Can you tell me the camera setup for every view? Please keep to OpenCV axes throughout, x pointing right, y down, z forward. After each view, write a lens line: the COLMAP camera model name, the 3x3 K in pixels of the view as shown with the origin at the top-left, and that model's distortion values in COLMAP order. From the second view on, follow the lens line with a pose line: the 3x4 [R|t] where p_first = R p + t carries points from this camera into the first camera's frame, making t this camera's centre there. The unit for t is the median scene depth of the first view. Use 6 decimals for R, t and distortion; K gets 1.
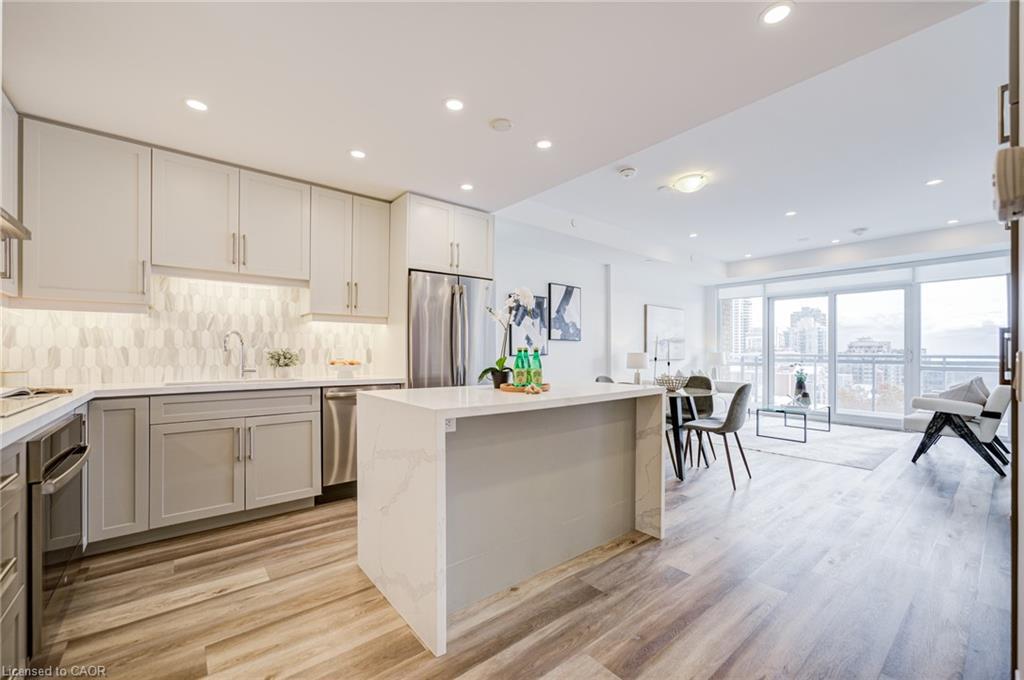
lens RADIAL K [[411.7, 0, 506.9], [0, 411.7, 344.2], [0, 0, 1]] dist [-0.004441, 0.004176]
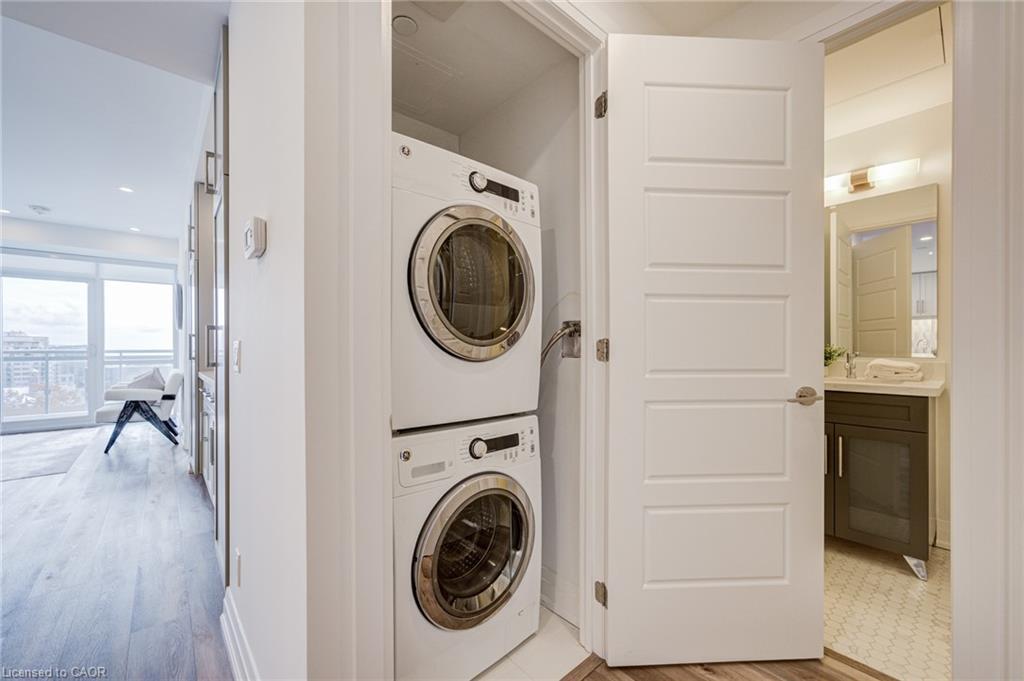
lens RADIAL K [[411.7, 0, 517.4], [0, 411.7, 347.9], [0, 0, 1]] dist [-0.004441, 0.004176]
pose [[-0.031935, -0.006148, 0.999471, -0.083565], [-0.013173, 0.999897, 0.005729, 0.003379], [-0.999403, -0.012983, -0.032013, 0.003130]]
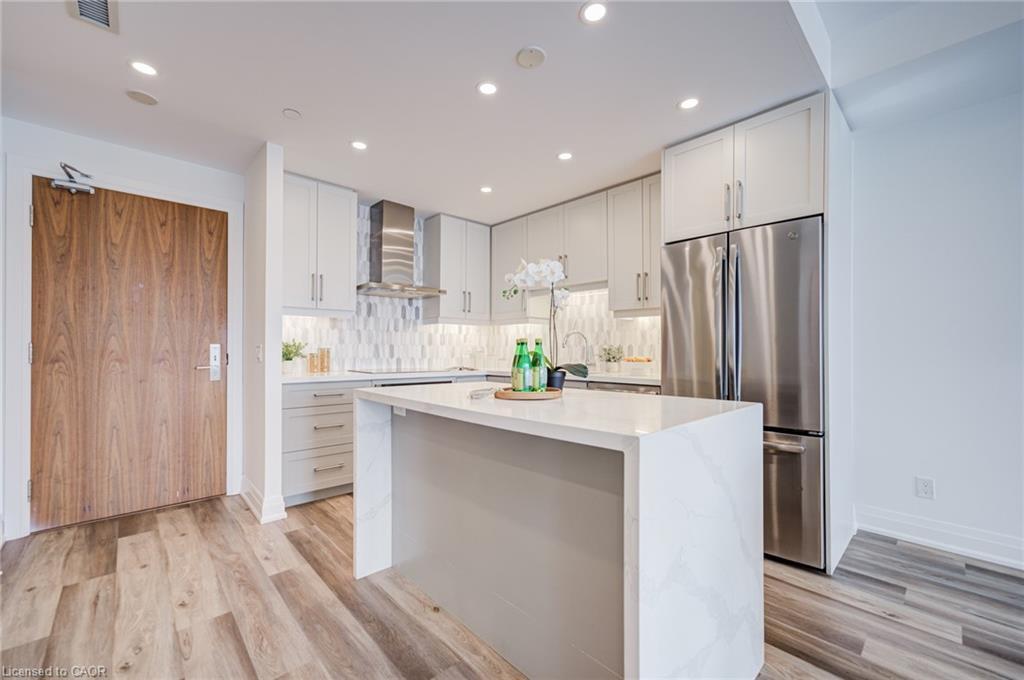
lens RADIAL K [[411.7, 0, 501.7], [0, 411.7, 347.7], [0, 0, 1]] dist [-0.004441, 0.004176]
pose [[0.064482, -0.004540, -0.997909, 0.491955], [0.020843, 0.999778, -0.003201, 0.013948], [0.997701, -0.020593, 0.064562, 0.578993]]
